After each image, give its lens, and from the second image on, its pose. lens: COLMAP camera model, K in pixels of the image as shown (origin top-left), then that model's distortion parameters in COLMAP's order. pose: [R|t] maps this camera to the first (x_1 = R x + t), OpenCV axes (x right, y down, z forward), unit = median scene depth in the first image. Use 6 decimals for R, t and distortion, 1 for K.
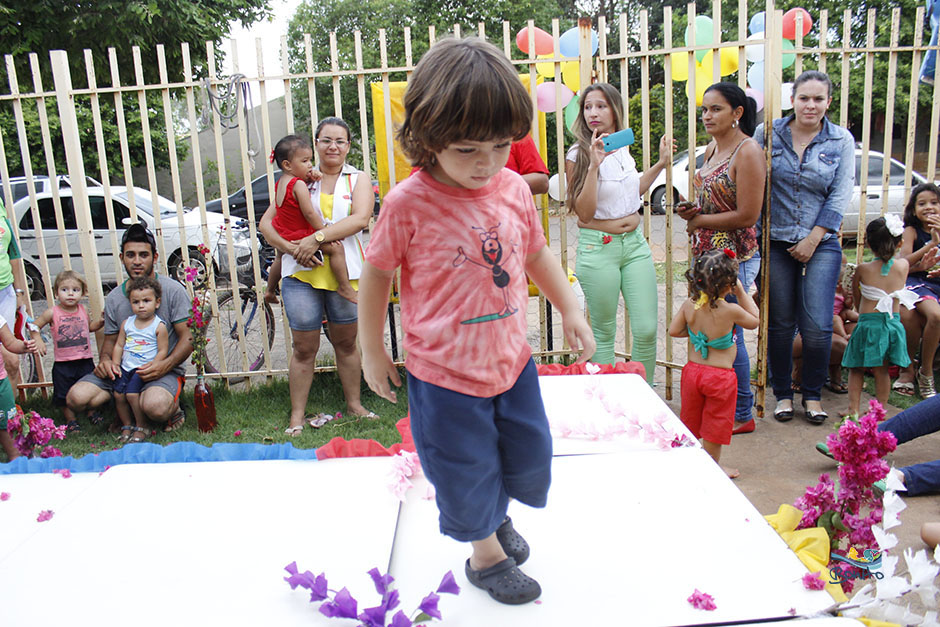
lens RADIAL K [[783.2, 0, 468.8], [0, 783.2, 310.5], [0, 0, 1]] dist [-0.169957, 0.154741]
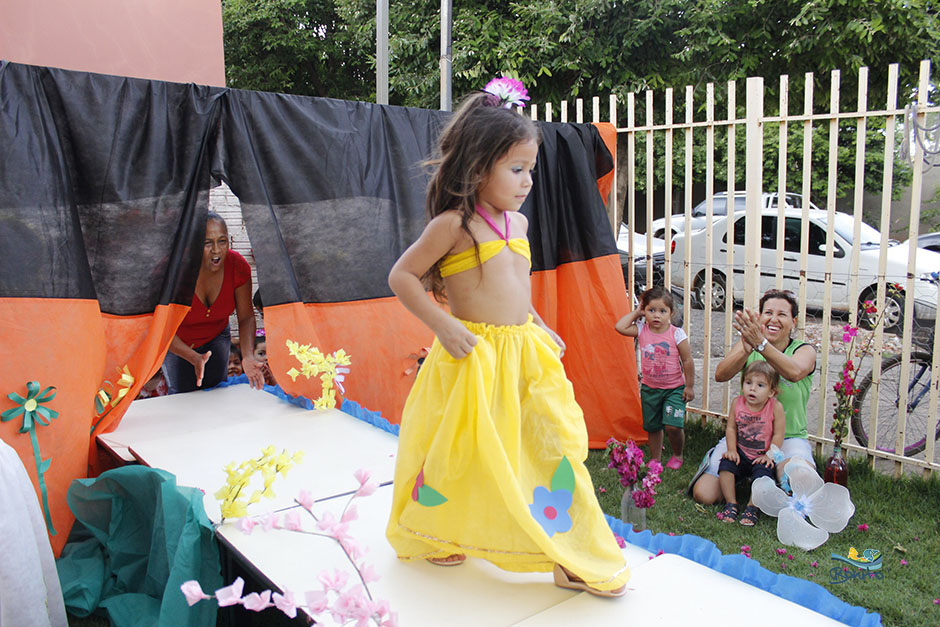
lens RADIAL K [[773.6, 0, 469.8], [0, 773.6, 309.5], [0, 0, 1]] dist [-0.162475, 0.142722]
pose [[0.629496, 0.165791, -0.759110, 0.004215], [-0.180734, 0.981417, 0.064468, -0.045173], [0.755692, 0.096615, 0.647762, 0.114302]]
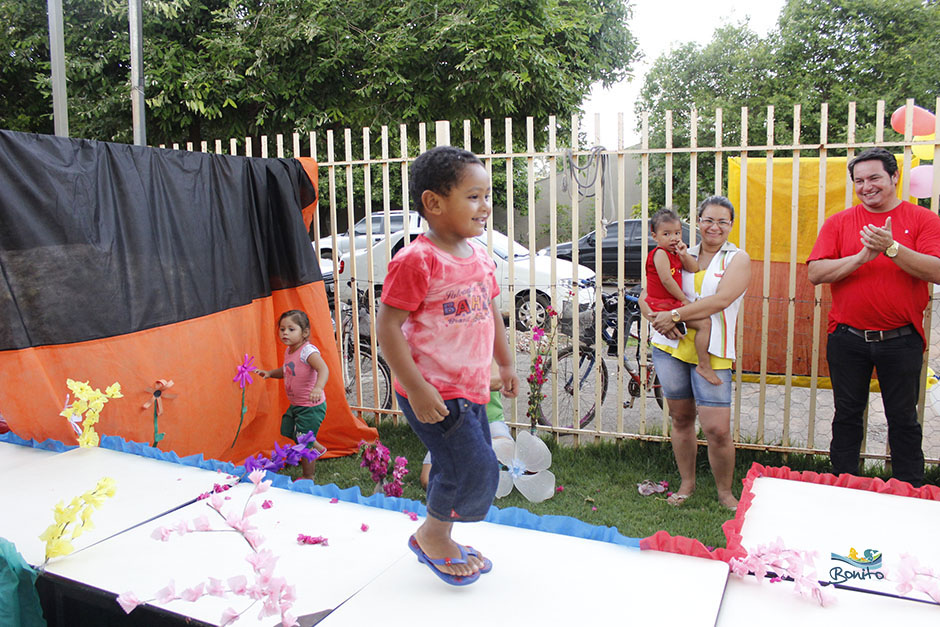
lens RADIAL K [[780.3, 0, 462.2], [0, 780.3, 311.3], [0, 0, 1]] dist [-0.171979, 0.157621]
pose [[0.903747, 0.099056, -0.416448, -0.008683], [-0.120522, 0.992383, -0.025501, -0.034141], [0.410750, 0.073238, 0.908802, -0.022754]]
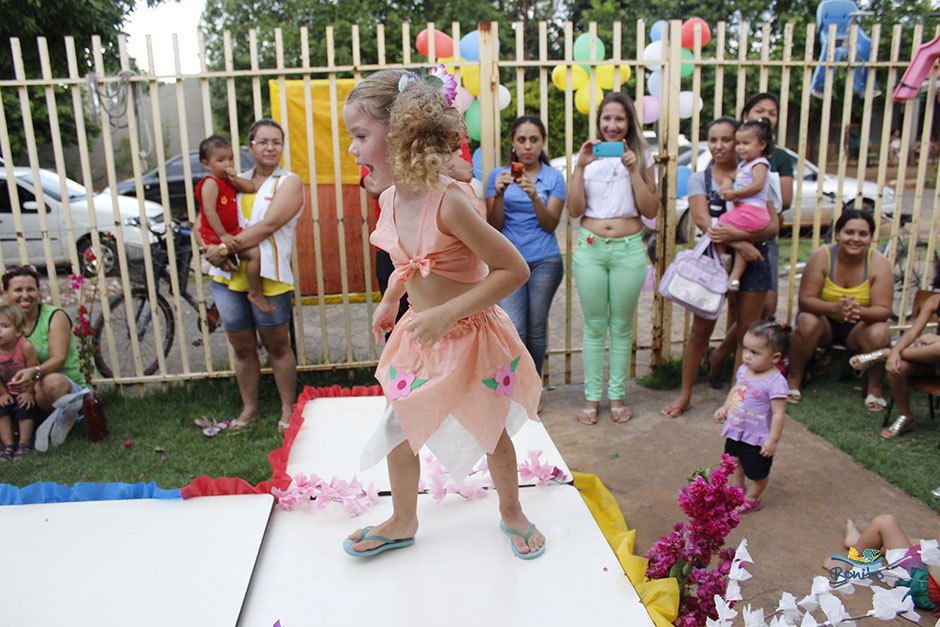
lens RADIAL K [[773.6, 0, 469.8], [0, 773.6, 309.5], [0, 0, 1]] dist [-0.162475, 0.142722]
pose [[0.995466, 0.003117, 0.095066, 0.038636], [-0.006140, 0.999484, 0.031517, -0.040357], [-0.094918, -0.031958, 0.994972, 0.011622]]
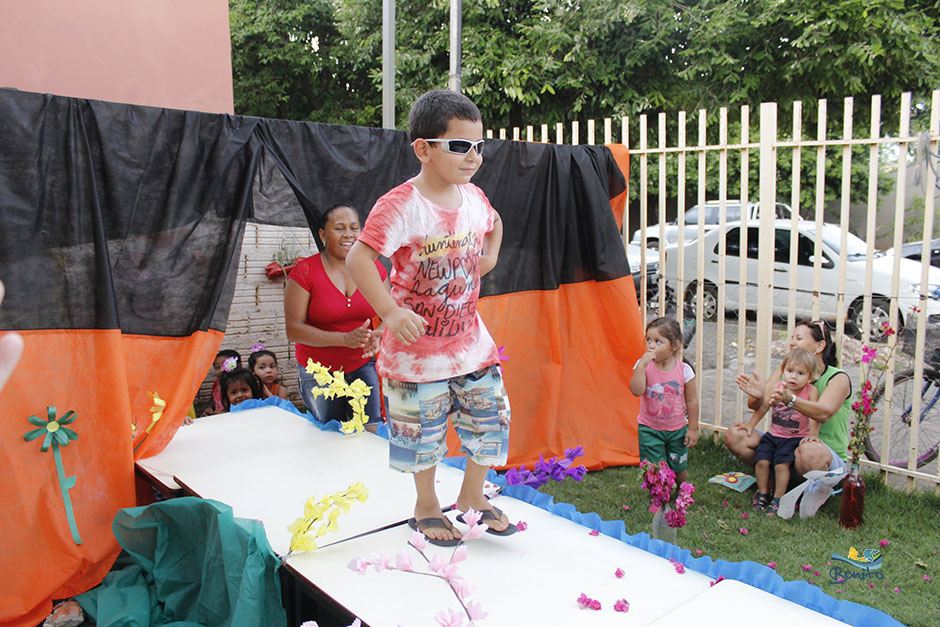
lens RADIAL K [[772.3, 0, 464.4], [0, 772.3, 307.5], [0, 0, 1]] dist [-0.172624, 0.155322]
pose [[0.647675, 0.156785, -0.745611, -0.025692], [-0.178446, 0.982595, 0.051610, -0.055308], [0.740725, 0.099625, 0.664380, 0.063413]]
